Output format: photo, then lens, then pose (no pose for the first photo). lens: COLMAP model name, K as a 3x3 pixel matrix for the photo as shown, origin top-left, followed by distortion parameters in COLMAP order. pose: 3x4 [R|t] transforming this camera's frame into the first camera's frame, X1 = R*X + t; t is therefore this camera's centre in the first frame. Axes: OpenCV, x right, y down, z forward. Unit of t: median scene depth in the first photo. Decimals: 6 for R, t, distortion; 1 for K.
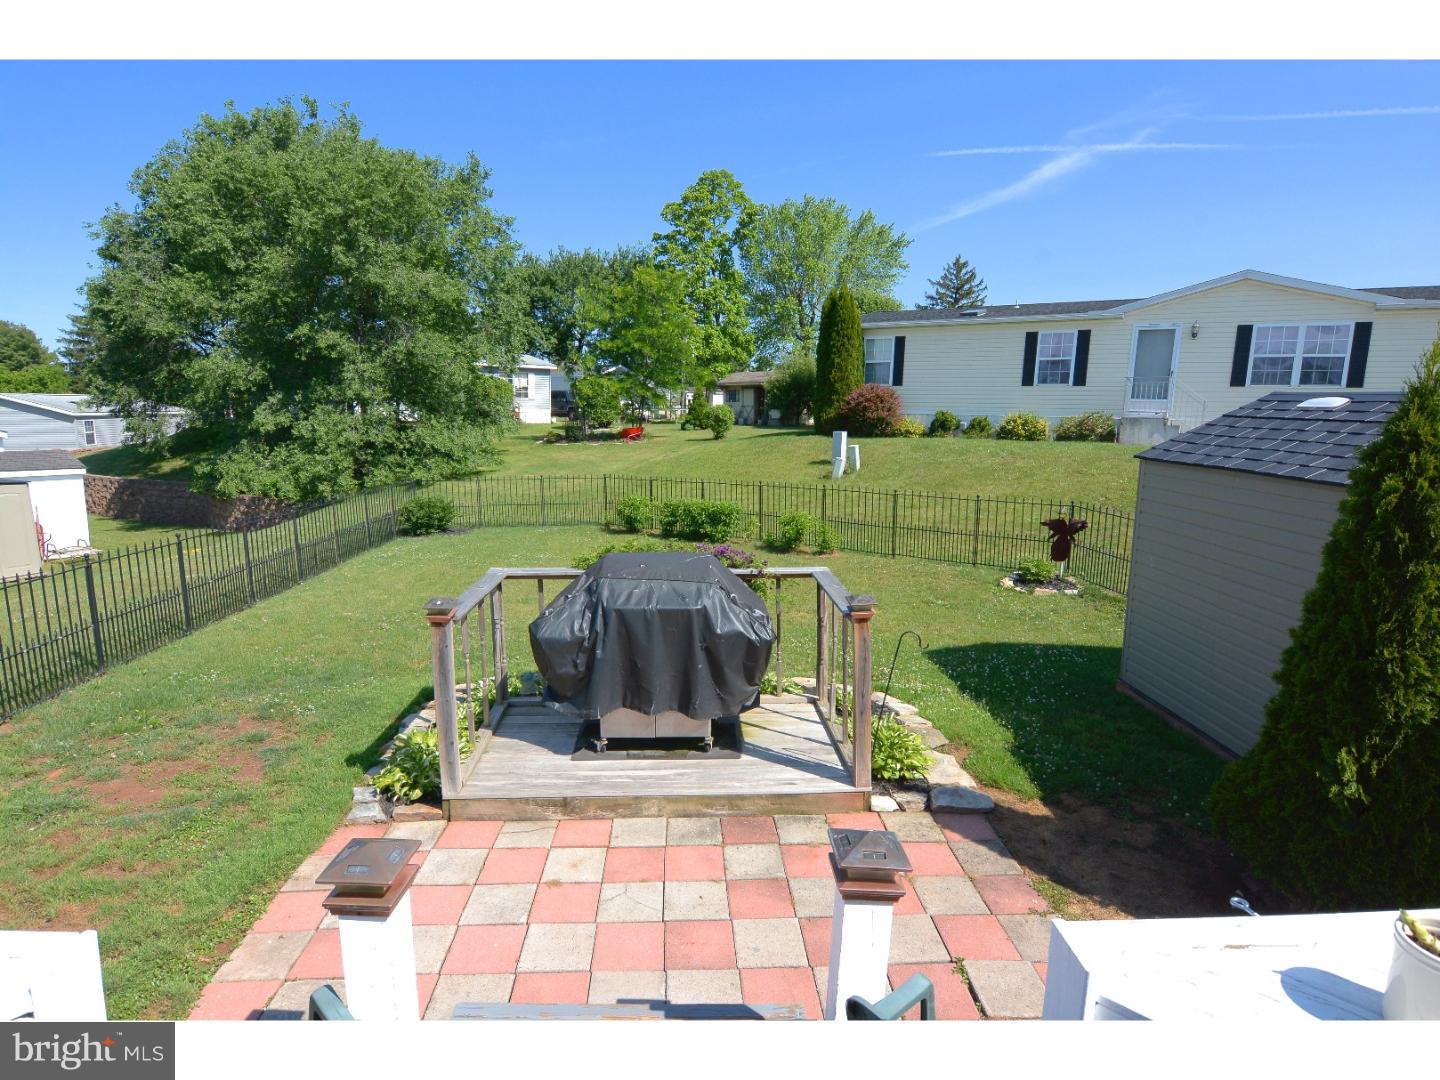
lens RADIAL K [[772.0, 0, 721.2], [0, 772.0, 547.6], [0, 0, 1]] dist [-0.003778, -0.014802]
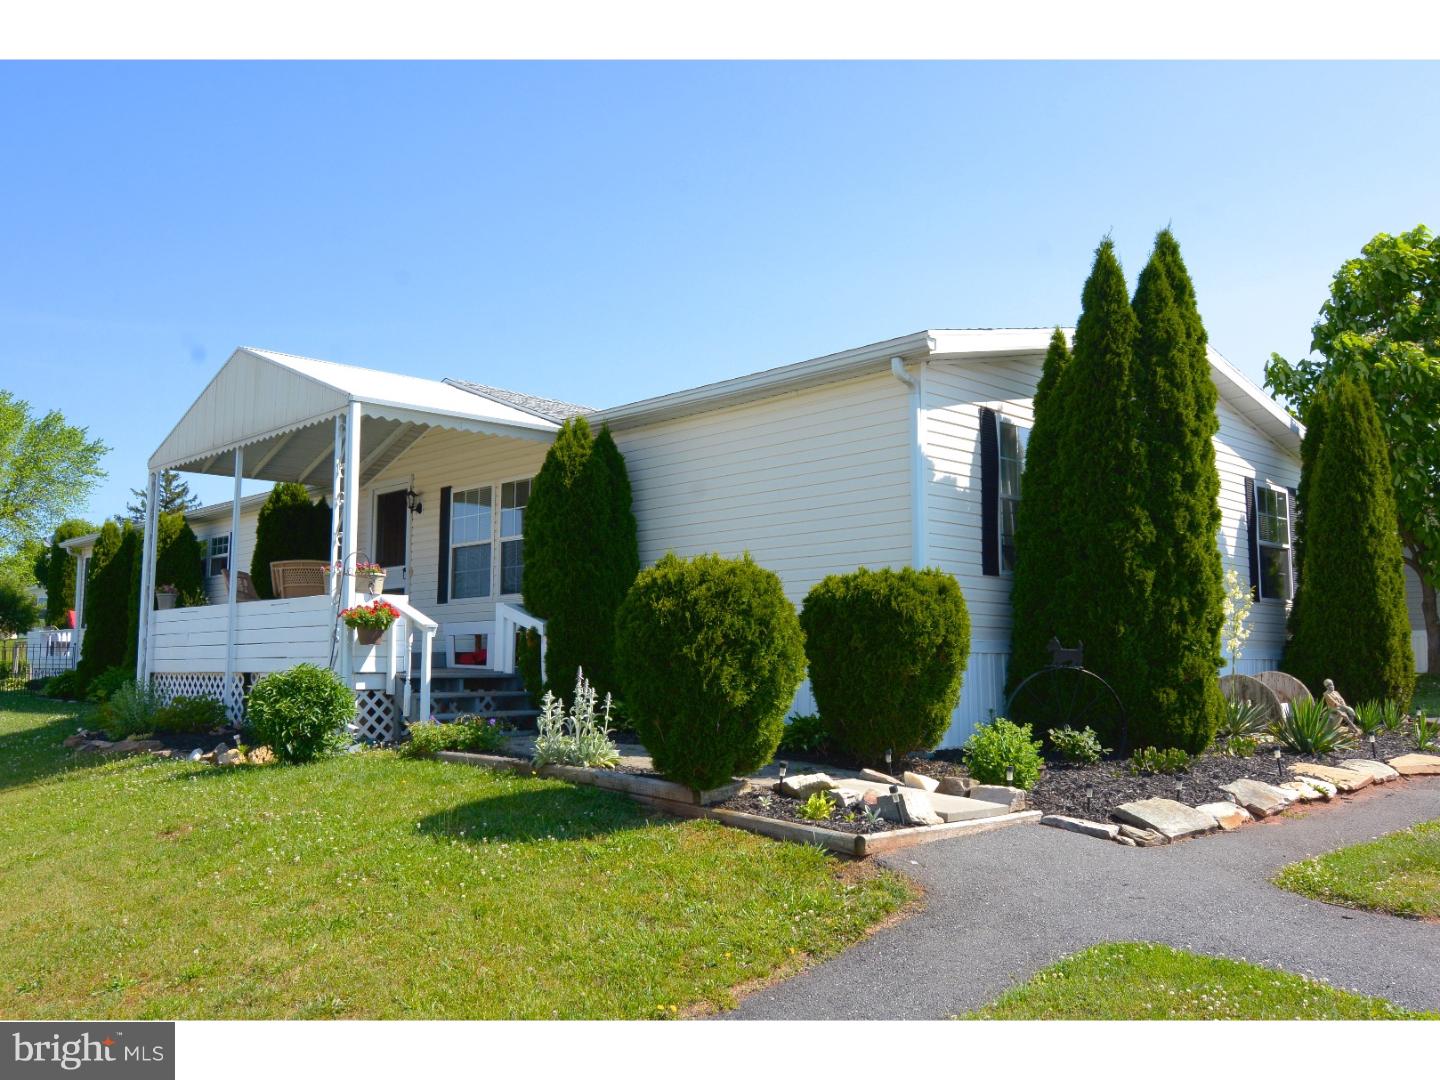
lens RADIAL K [[1140.1, 0, 724.8], [0, 1140.1, 536.9], [0, 0, 1]] dist [-0.001683, -0.004277]
pose [[0.737515, 0.059269, 0.672725, -0.101421], [0.127752, 0.965912, -0.225154, 0.080679], [-0.663137, 0.251996, 0.704803, -0.345213]]
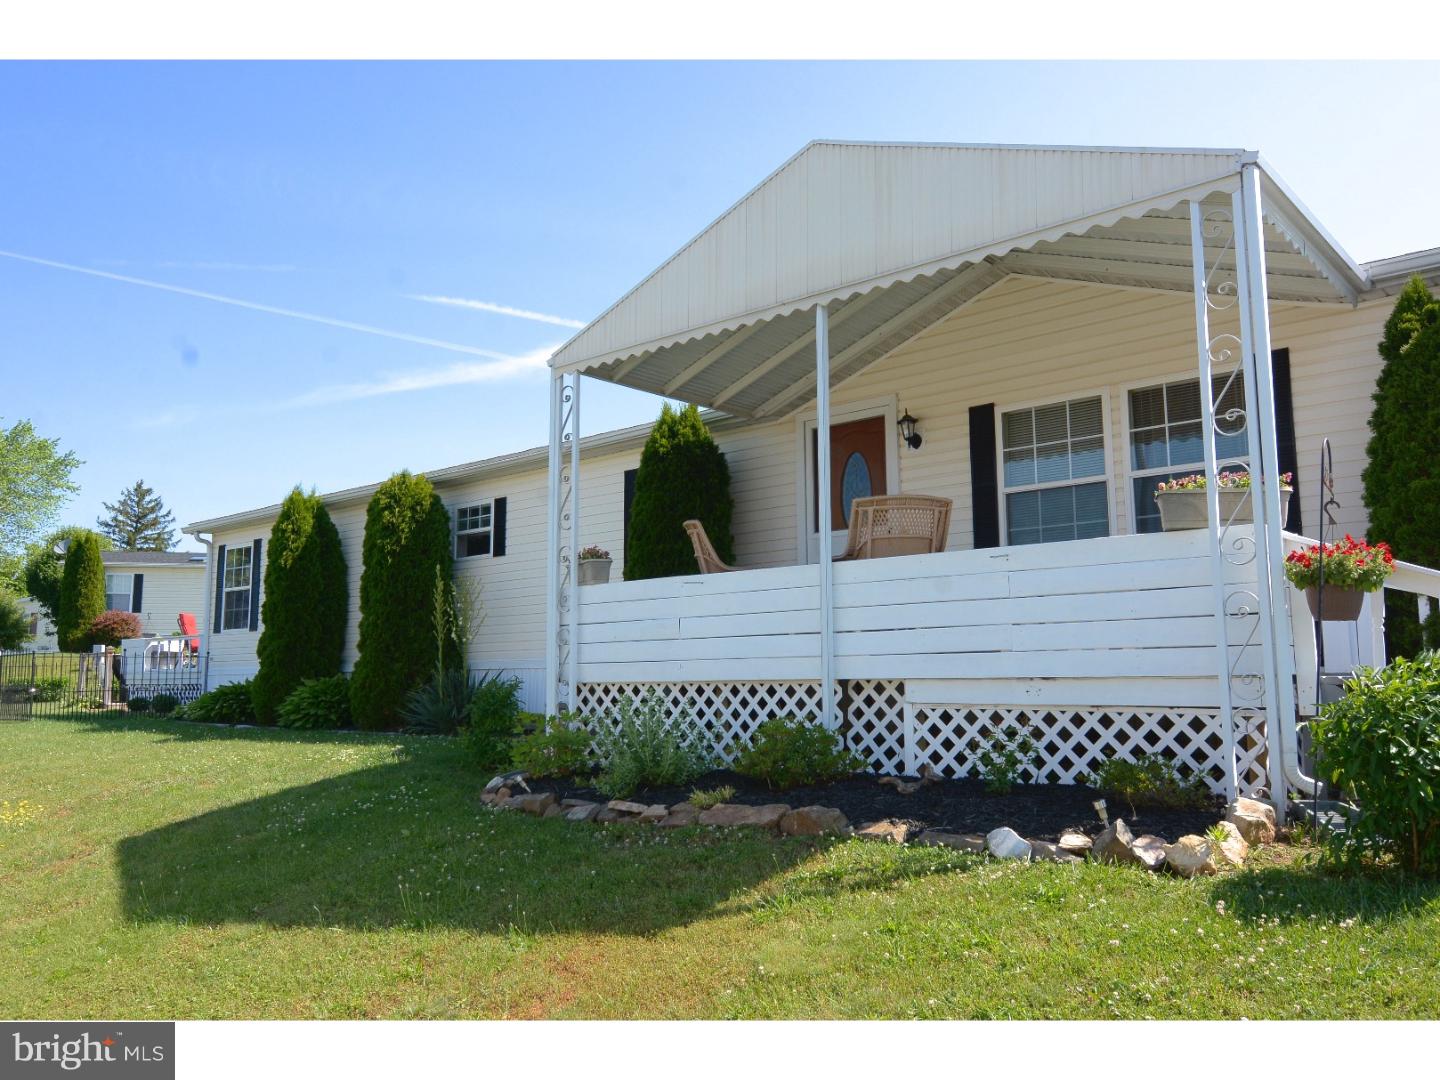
lens RADIAL K [[1062.0, 0, 717.0], [0, 1062.0, 540.7], [0, 0, 1]] dist [0.006464, 0.003968]
pose [[0.688213, 0.072366, 0.721891, -0.113259], [0.143097, 0.961928, -0.232849, 0.063903], [-0.711257, 0.263550, 0.651656, -0.245252]]
